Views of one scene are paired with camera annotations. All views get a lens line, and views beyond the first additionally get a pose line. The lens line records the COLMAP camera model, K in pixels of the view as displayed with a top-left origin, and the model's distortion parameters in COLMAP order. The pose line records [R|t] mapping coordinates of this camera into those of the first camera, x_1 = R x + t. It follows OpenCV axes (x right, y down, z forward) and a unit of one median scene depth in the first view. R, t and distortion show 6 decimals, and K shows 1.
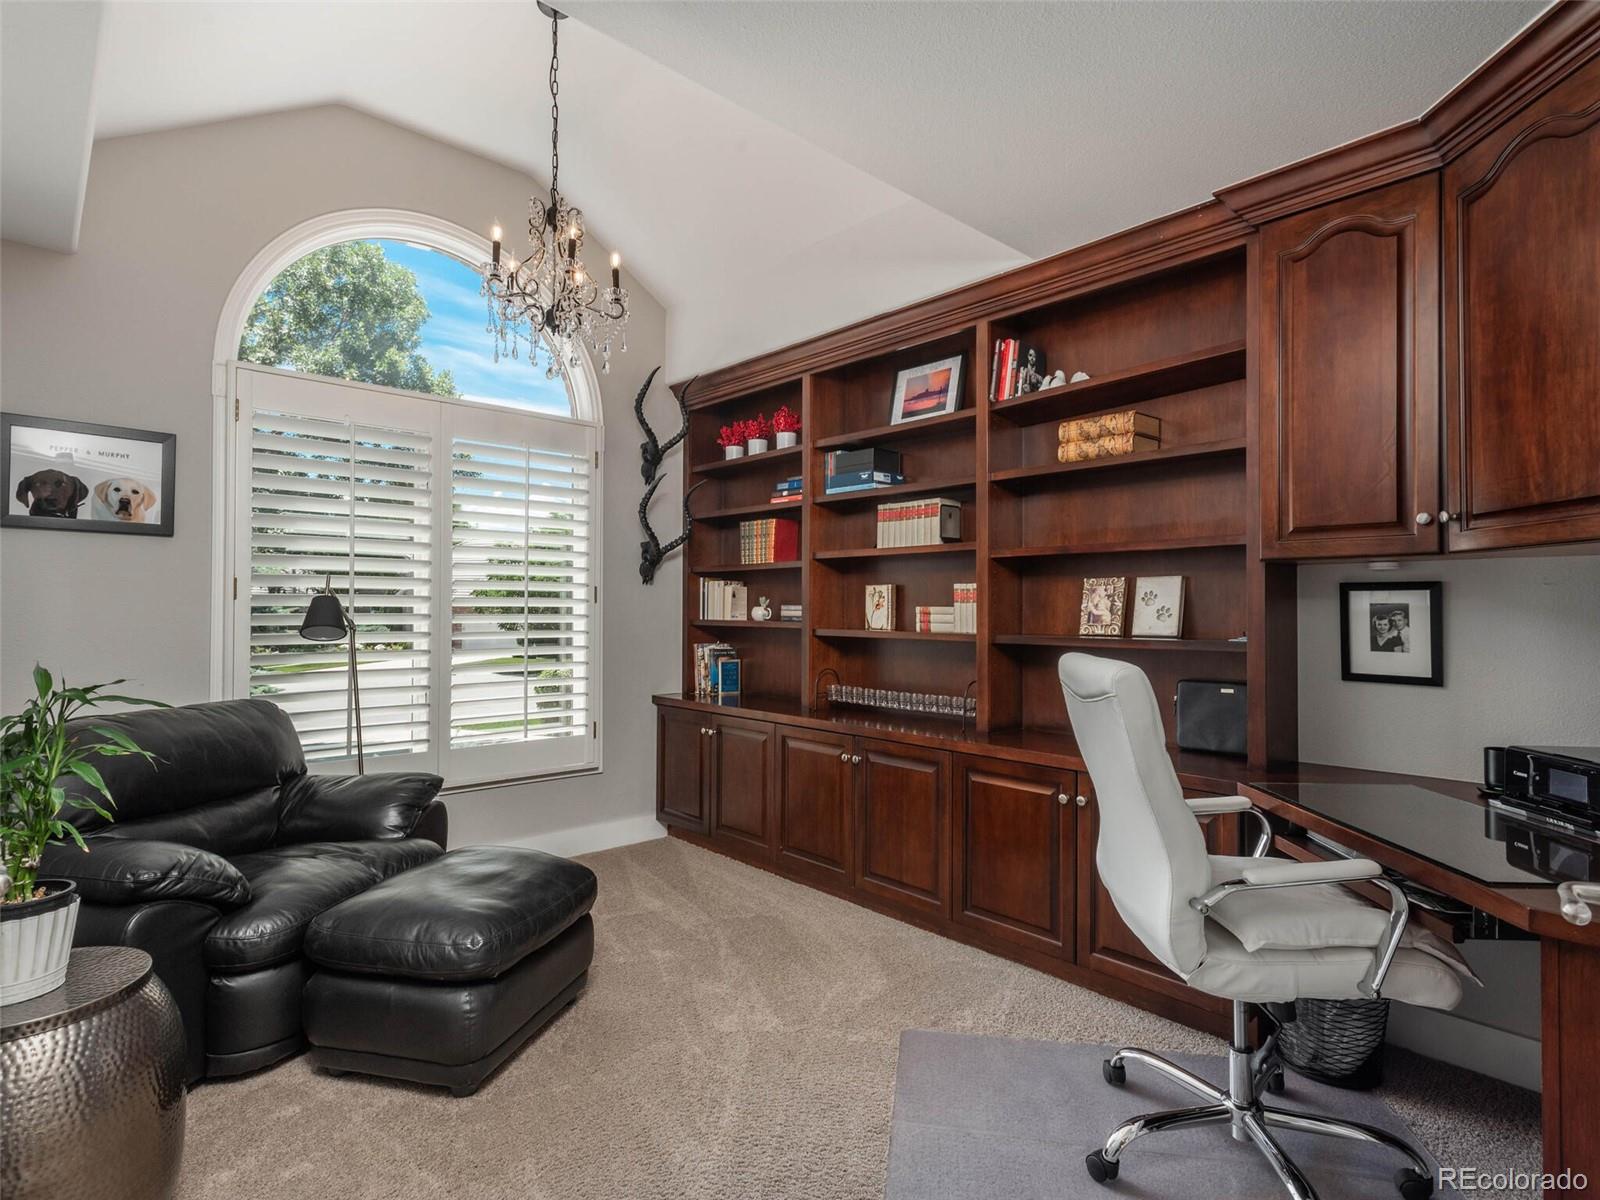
lens RADIAL K [[836.7, 0, 801.0], [0, 836.7, 599.2], [0, 0, 1]] dist [0.014985, -0.001251]
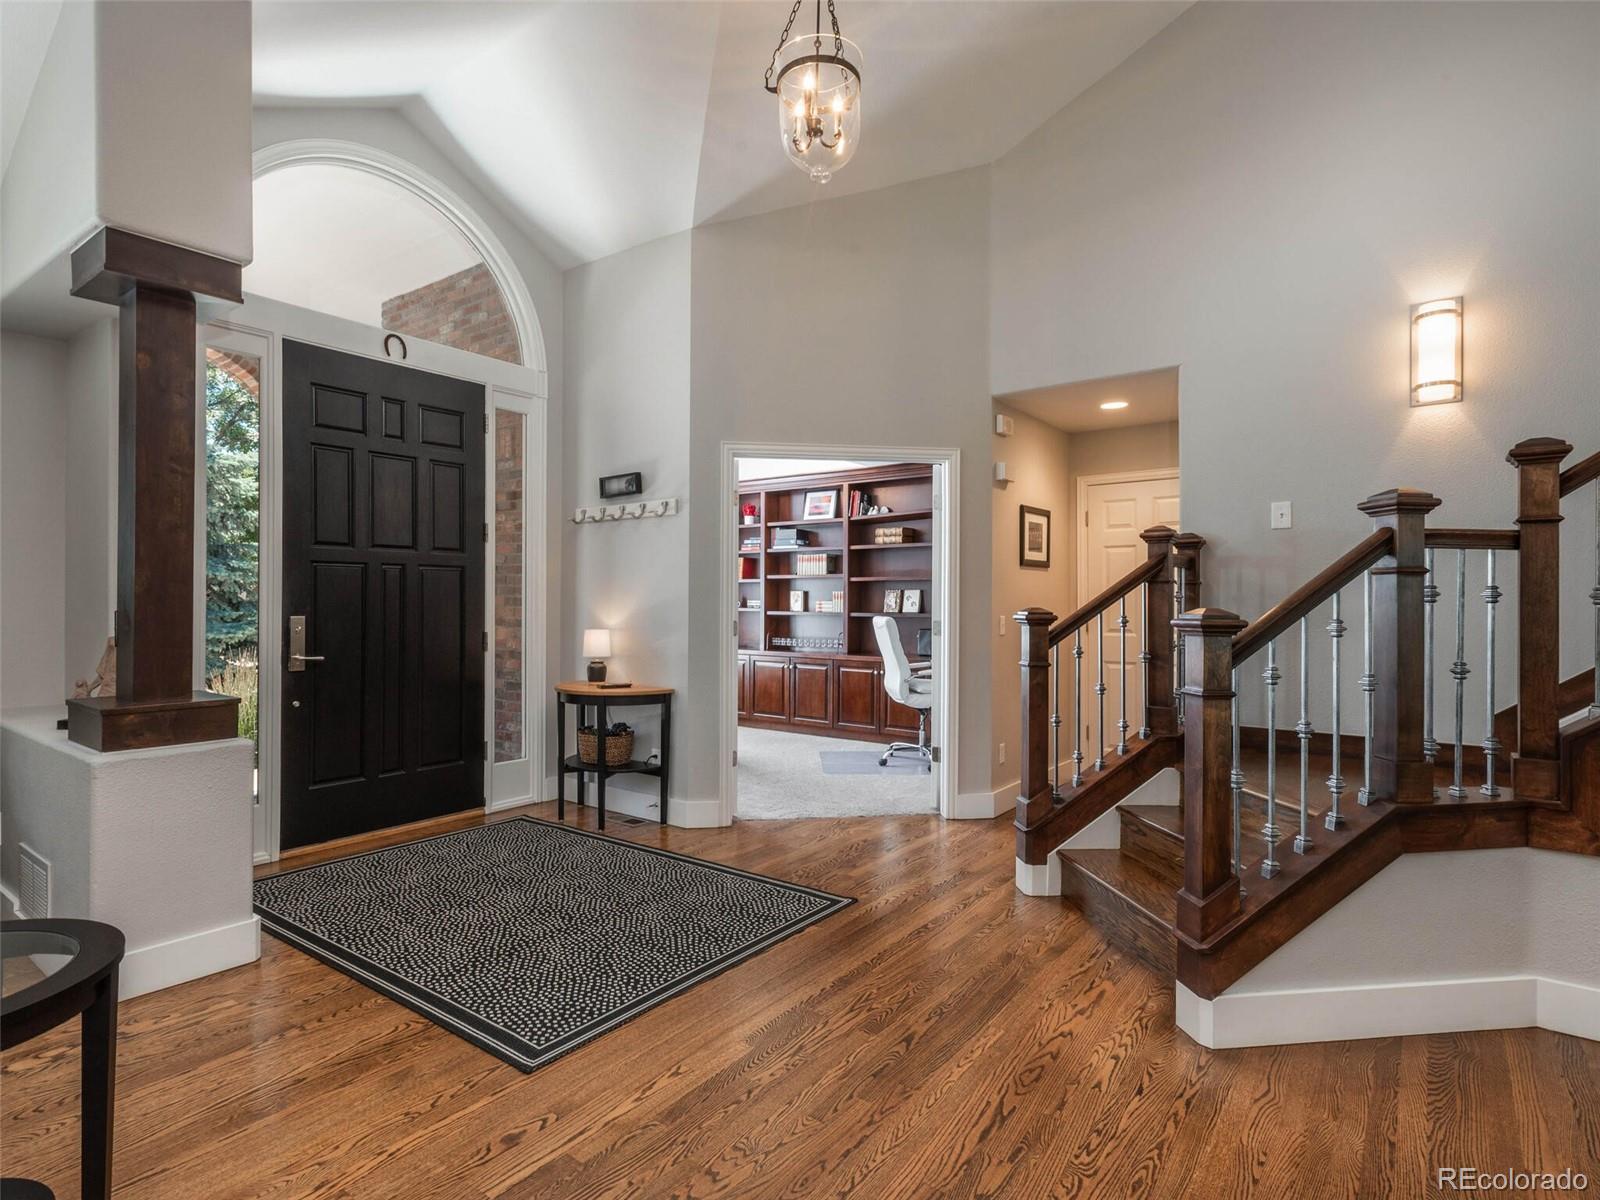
lens RADIAL K [[843.8, 0, 804.8], [0, 843.8, 603.7], [0, 0, 1]] dist [0.022418, -0.001479]
pose [[0.981366, 0.003384, 0.192116, -0.362494], [-0.004792, 0.999965, 0.006868, -0.000431], [-0.192086, -0.007661, 0.981348, -1.357016]]
